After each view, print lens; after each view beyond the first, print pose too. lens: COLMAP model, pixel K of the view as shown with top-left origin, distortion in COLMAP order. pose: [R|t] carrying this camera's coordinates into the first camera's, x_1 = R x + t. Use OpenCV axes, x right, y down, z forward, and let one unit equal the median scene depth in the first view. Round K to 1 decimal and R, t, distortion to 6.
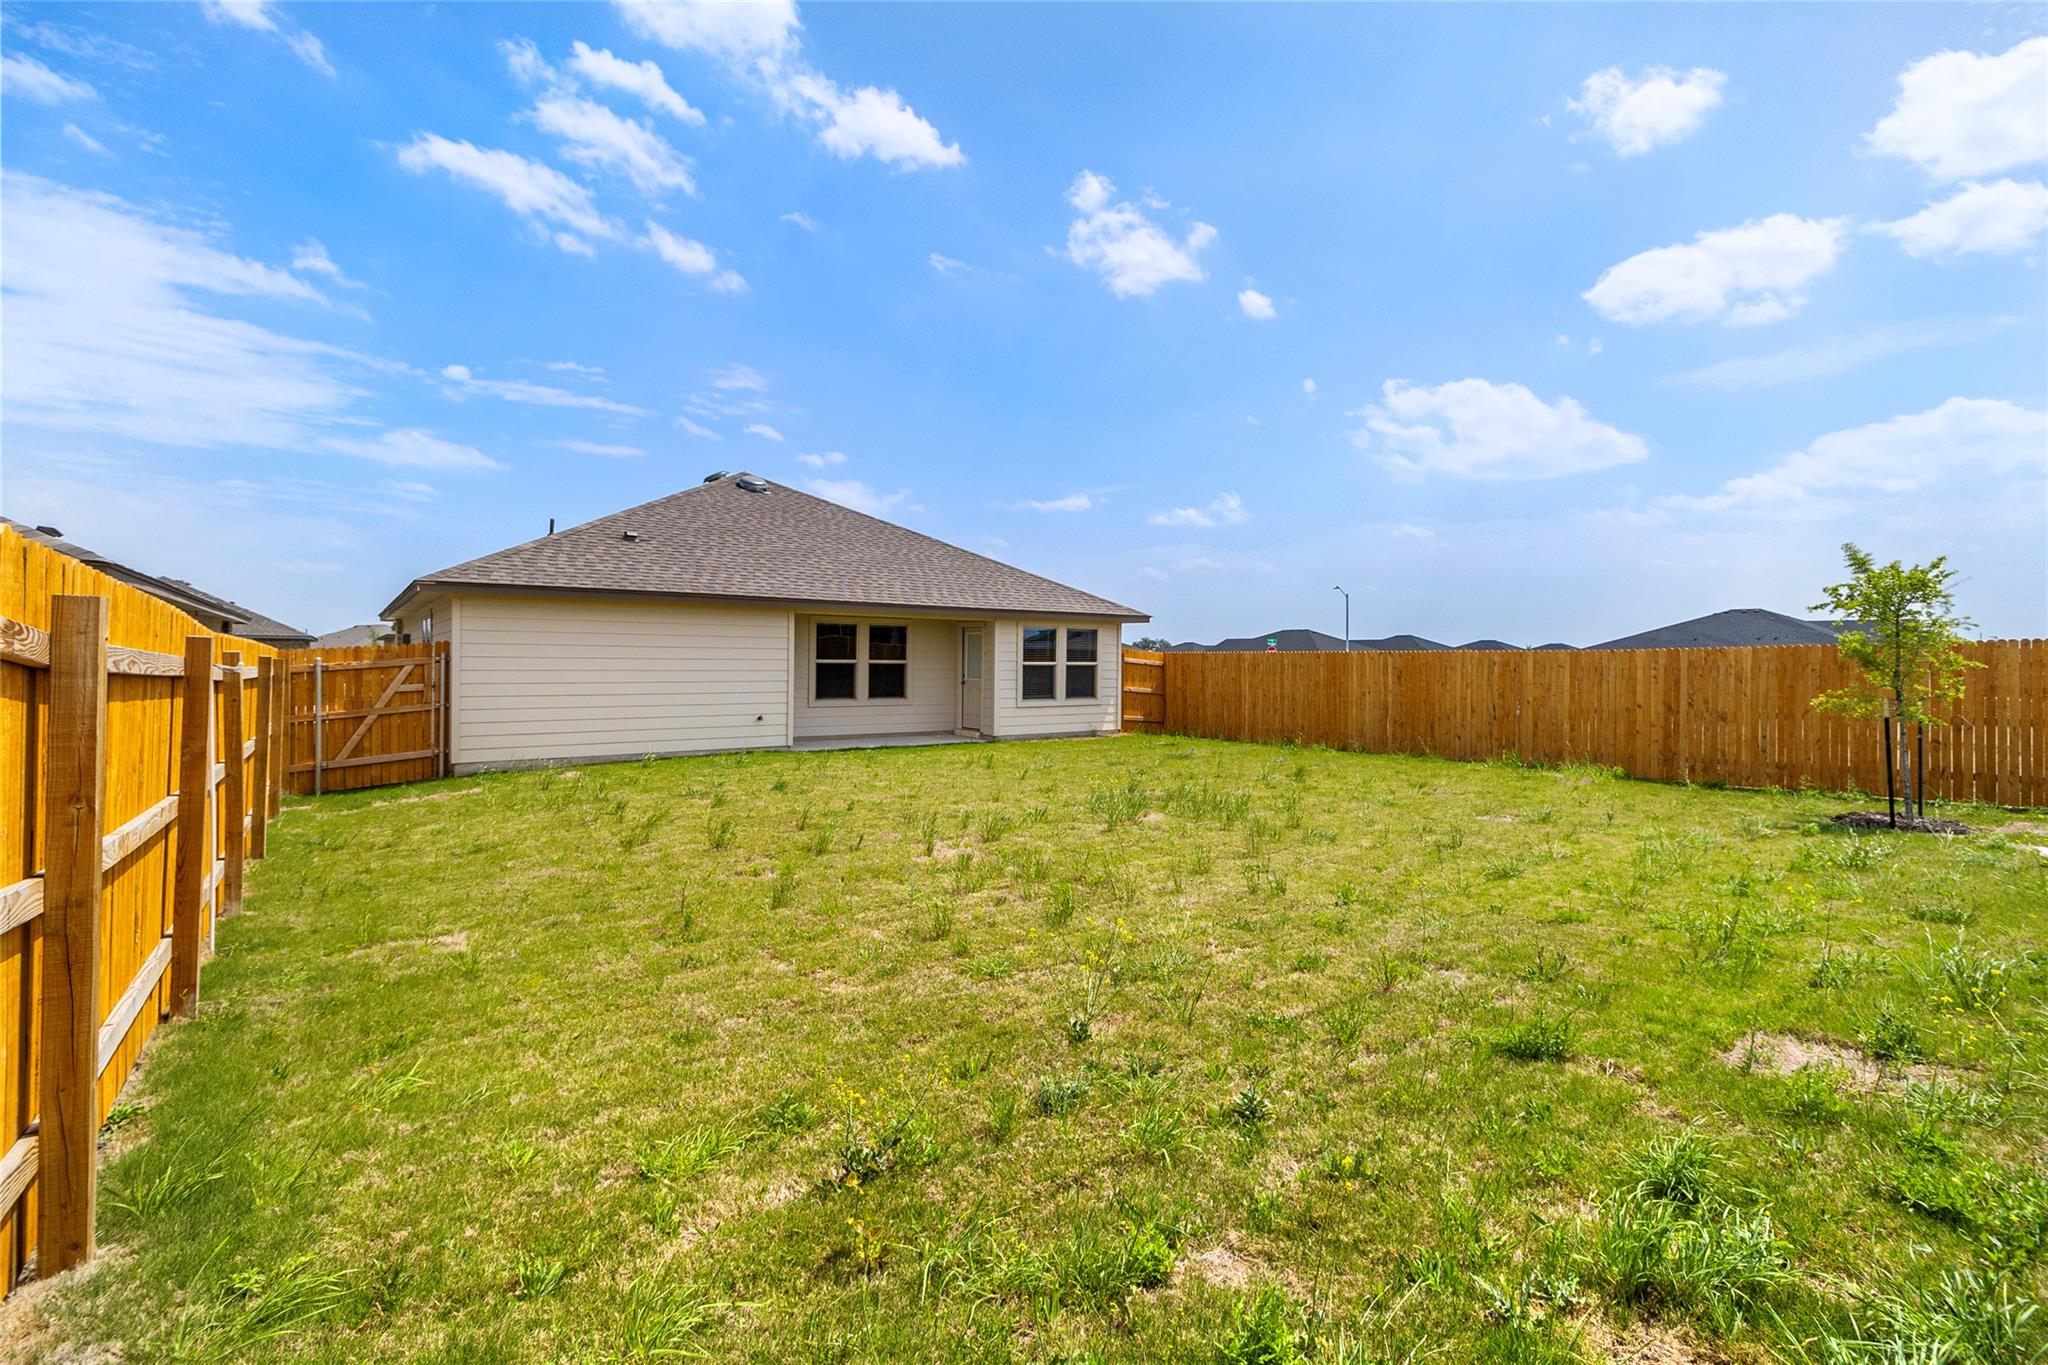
lens RADIAL K [[918.6, 0, 1025.2], [0, 918.6, 671.2], [0, 0, 1]] dist [0.001112, -0.000004]
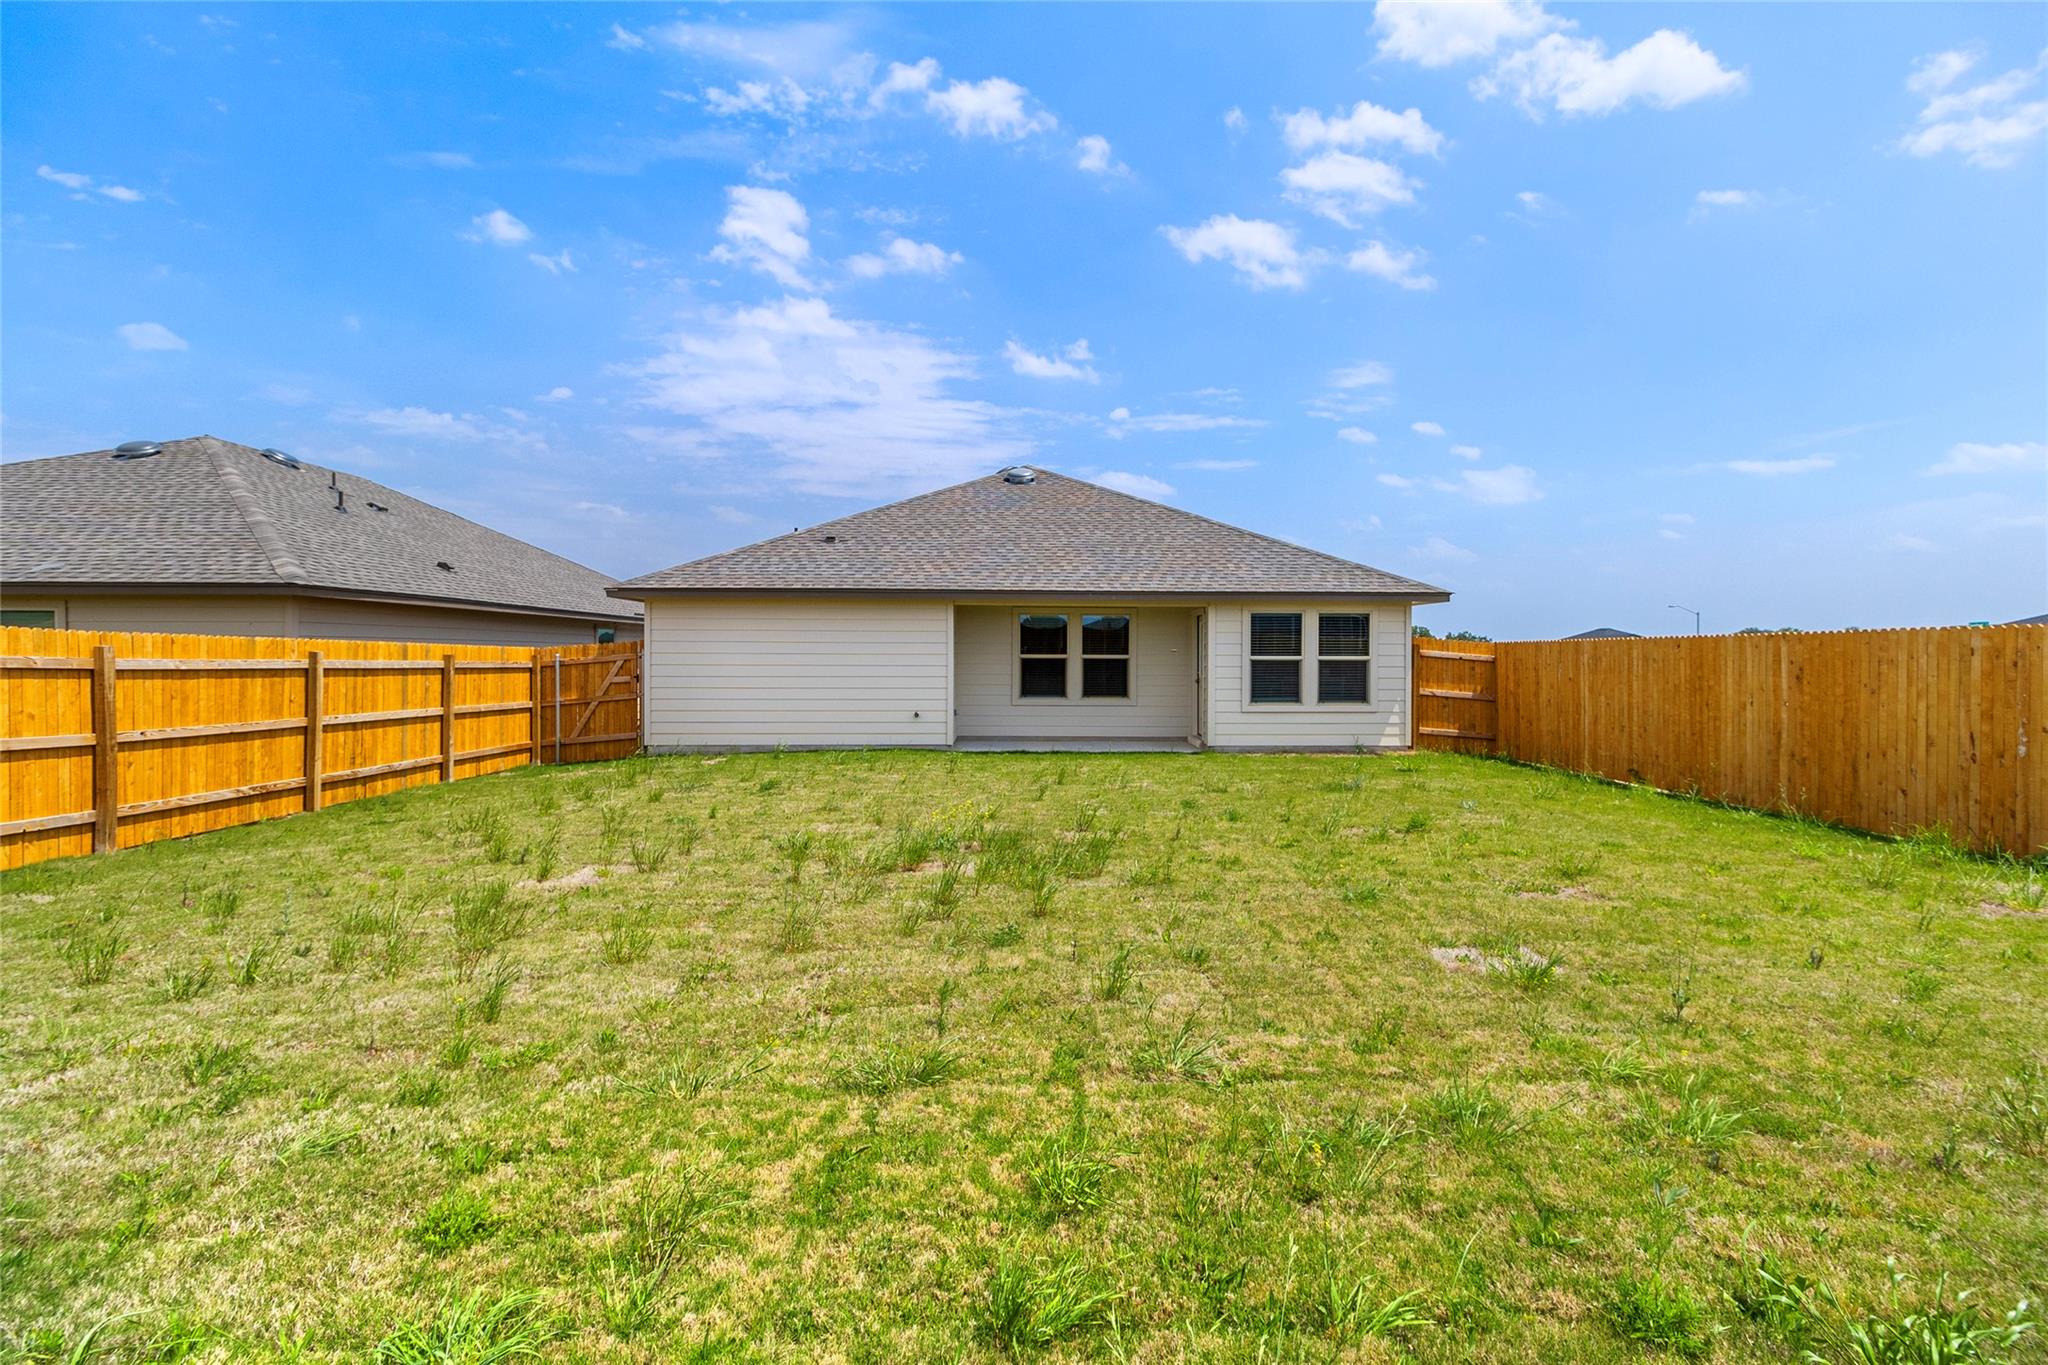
lens RADIAL K [[918.6, 0, 1024.7], [0, 918.6, 668.9], [0, 0, 1]] dist [0.001112, -0.000004]
pose [[0.818129, 0.002439, -0.575029, 0.302933], [-0.003376, 0.999994, -0.000562, 0.002529], [0.575024, 0.002401, 0.818133, 0.229432]]
